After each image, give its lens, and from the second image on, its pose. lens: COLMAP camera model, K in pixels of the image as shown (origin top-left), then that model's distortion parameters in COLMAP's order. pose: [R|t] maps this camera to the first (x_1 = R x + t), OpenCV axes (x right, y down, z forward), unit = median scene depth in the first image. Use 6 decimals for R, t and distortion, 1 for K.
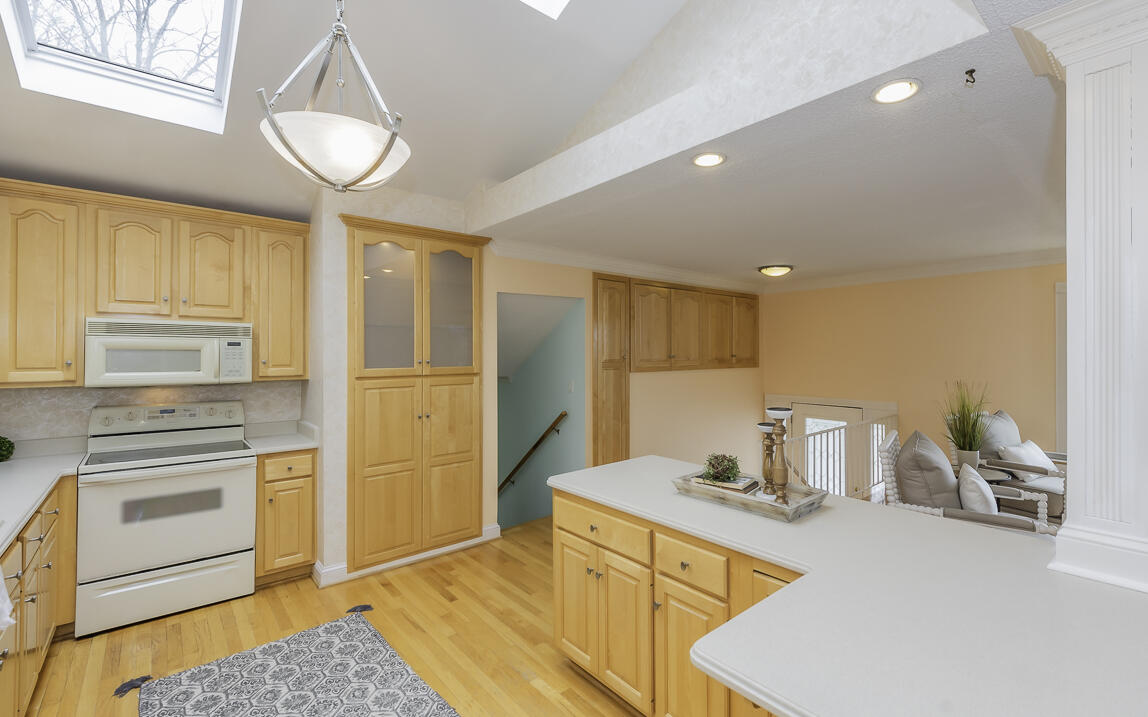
lens RADIAL K [[499.7, 0, 574.8], [0, 499.7, 351.2], [0, 0, 1]] dist [0.004397, -0.000258]
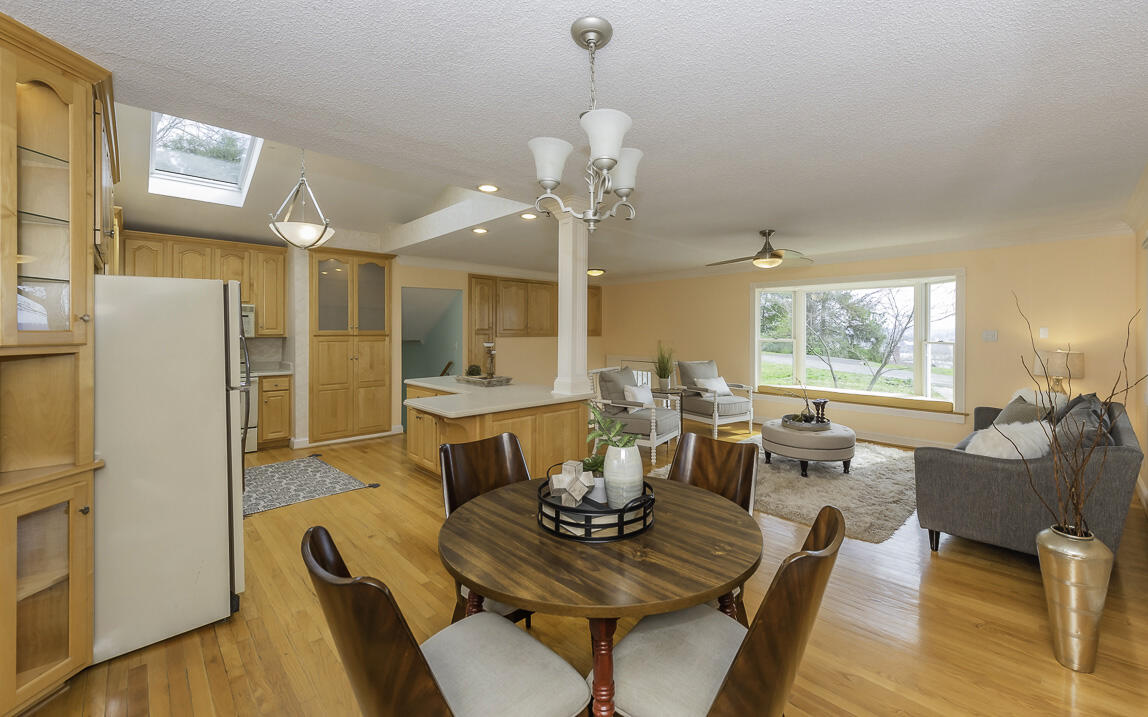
lens RADIAL K [[446.7, 0, 546.9], [0, 446.7, 333.5], [0, 0, 1]] dist [-0.002686, 0.000045]
pose [[0.998800, 0.004849, 0.048734, 0.292900], [-0.005426, 0.999917, 0.011709, 0.020602], [-0.048673, -0.011960, 0.998743, -0.587482]]
